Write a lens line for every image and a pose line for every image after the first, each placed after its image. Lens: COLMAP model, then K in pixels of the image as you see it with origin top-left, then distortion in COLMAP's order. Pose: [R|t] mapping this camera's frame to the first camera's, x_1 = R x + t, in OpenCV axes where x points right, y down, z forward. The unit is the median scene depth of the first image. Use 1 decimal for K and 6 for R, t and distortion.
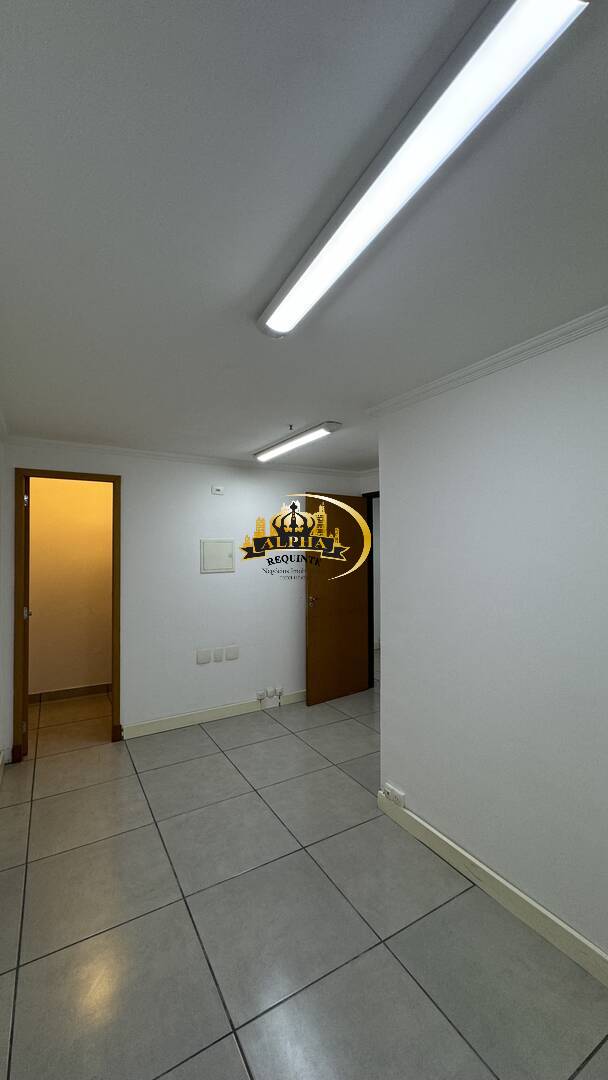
lens RADIAL K [[428.2, 0, 307.1], [0, 428.2, 540.4], [0, 0, 1]] dist [-0.018991, 0.002148]
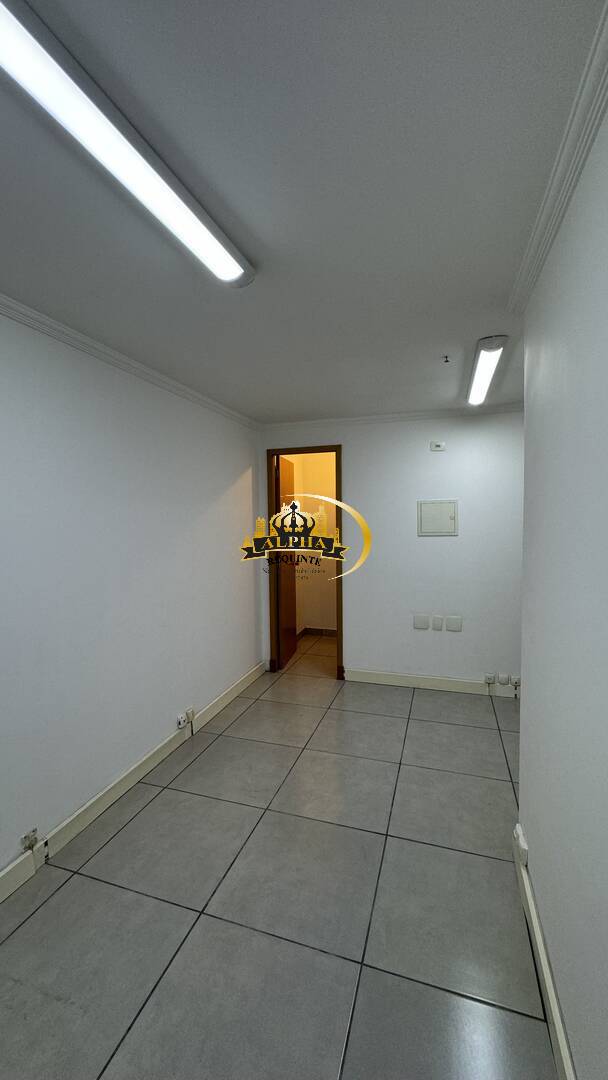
lens RADIAL K [[428.2, 0, 301.9], [0, 428.2, 543.2], [0, 0, 1]] dist [-0.018991, 0.002148]
pose [[0.650222, 0.044412, -0.758445, 0.329322], [0.021935, 0.996776, 0.077173, 0.013468], [0.759427, -0.066816, 0.647152, 0.189417]]
